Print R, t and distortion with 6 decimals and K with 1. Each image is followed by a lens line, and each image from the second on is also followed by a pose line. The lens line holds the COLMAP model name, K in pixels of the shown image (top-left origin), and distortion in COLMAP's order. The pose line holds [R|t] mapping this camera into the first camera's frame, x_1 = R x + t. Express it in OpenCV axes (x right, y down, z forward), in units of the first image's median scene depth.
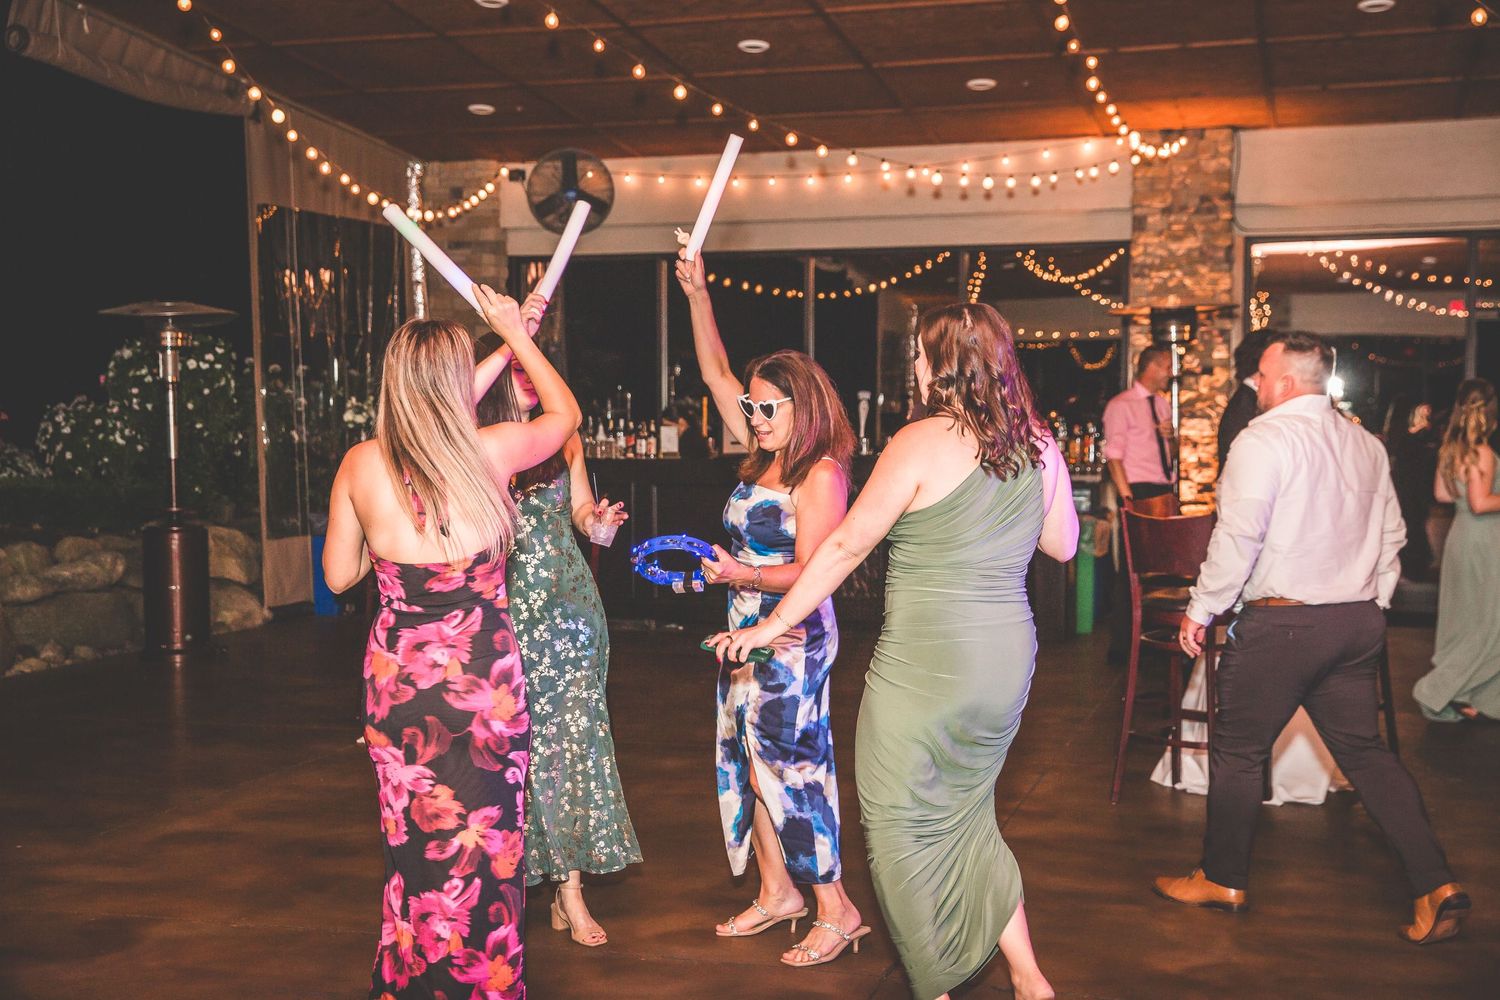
lens RADIAL K [[1882.1, 0, 804.0], [0, 1882.1, 503.0], [0, 0, 1]] dist [0.124014, 0.012356]
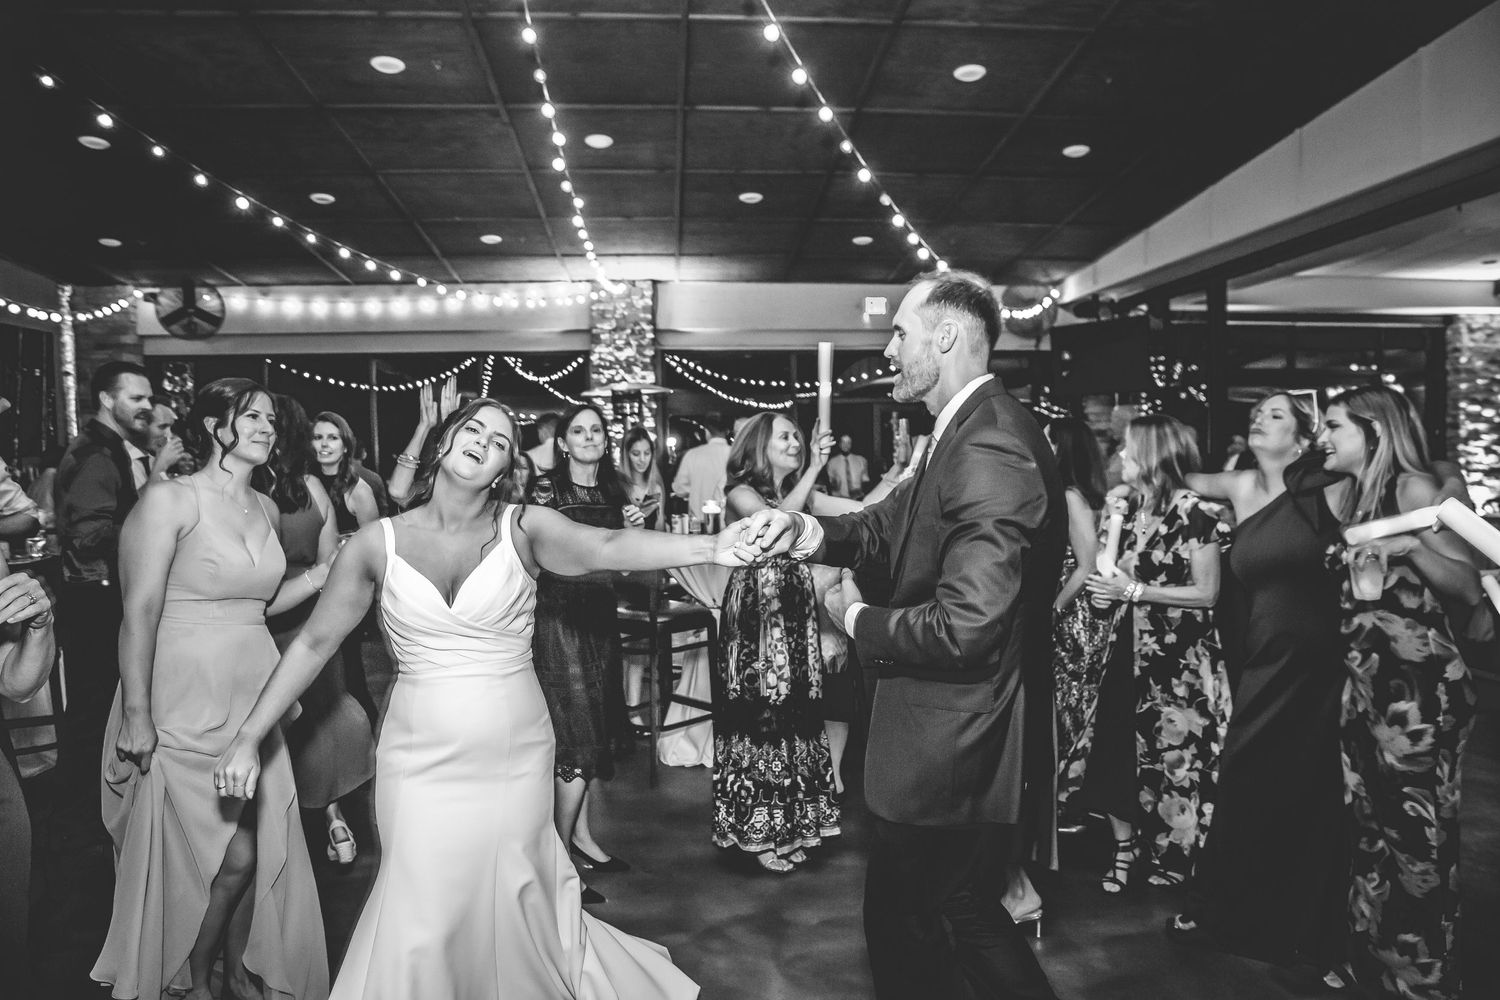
lens RADIAL K [[1022.2, 0, 750.0], [0, 1022.2, 500.0], [0, 0, 1]] dist [-0.115284, 0.102224]
pose [[0.940174, -0.025930, 0.339706, 0.011291], [0.028979, 0.999572, -0.003906, -0.010274], [-0.339459, 0.013517, 0.940524, 0.184663]]
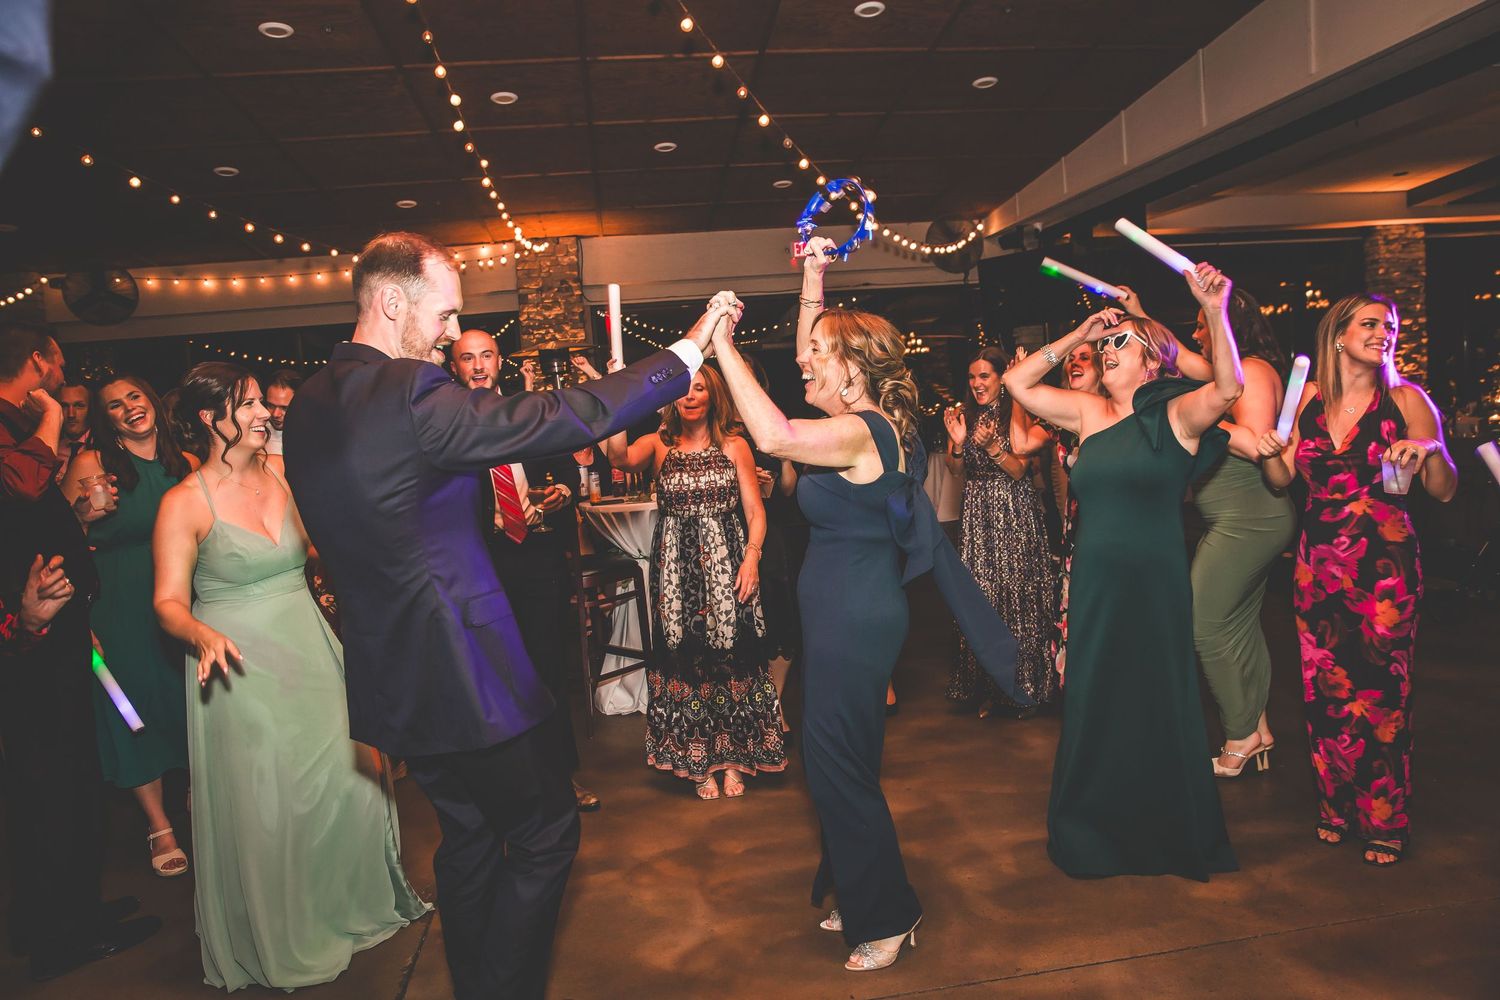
lens RADIAL K [[1022.2, 0, 750.0], [0, 1022.2, 500.0], [0, 0, 1]] dist [-0.115284, 0.102224]
pose [[0.920328, -0.103956, 0.377080, 0.020941], [0.092821, 0.994543, 0.047637, -0.008580], [-0.379974, -0.008840, 0.924955, 0.174683]]
